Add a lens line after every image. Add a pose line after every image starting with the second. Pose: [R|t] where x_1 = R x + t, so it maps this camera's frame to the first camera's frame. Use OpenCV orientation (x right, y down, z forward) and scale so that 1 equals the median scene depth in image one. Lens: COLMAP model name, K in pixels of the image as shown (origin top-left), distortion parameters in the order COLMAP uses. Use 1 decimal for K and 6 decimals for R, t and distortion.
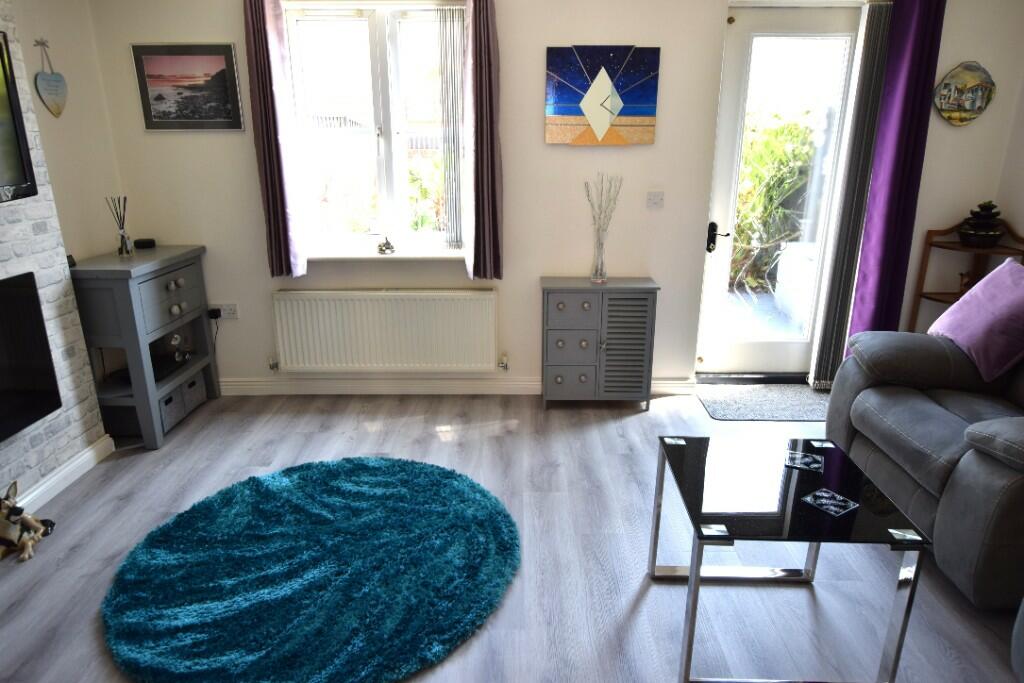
lens RADIAL K [[661.8, 0, 512.0], [0, 661.8, 341.5], [0, 0, 1]] dist [0.001622, 0.000824]
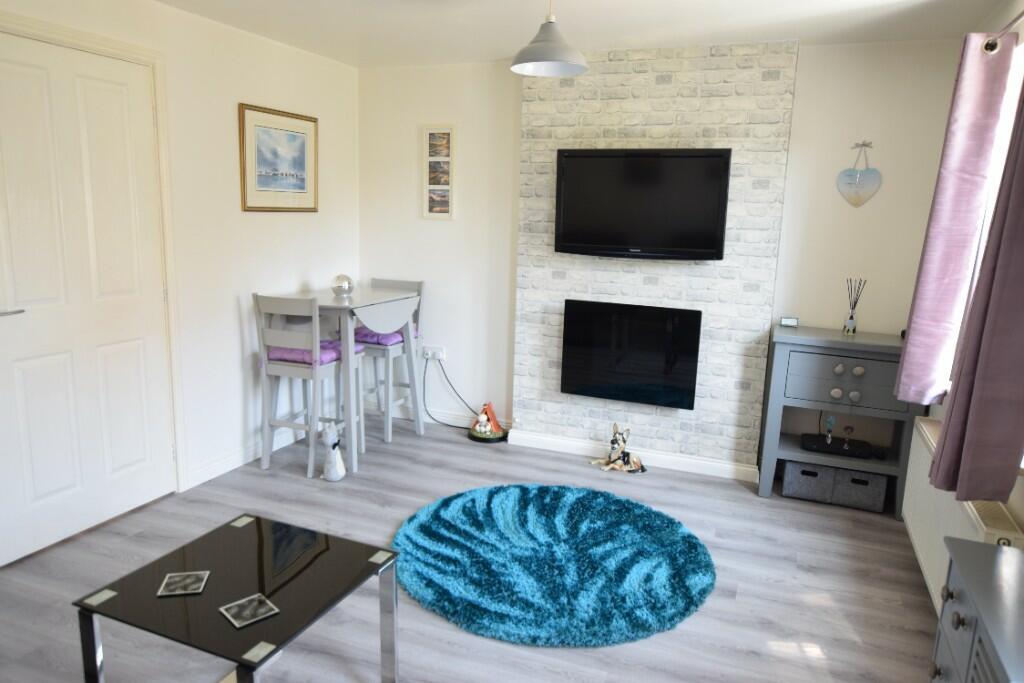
lens RADIAL K [[717.5, 0, 512.0], [0, 717.5, 341.5], [0, 0, 1]] dist [-0.004904, -0.001098]
pose [[-0.352432, 0.170589, -0.920158, 0.718930], [-0.308191, 0.907242, 0.286235, -0.309720], [0.883635, 0.384463, -0.267167, 0.929569]]
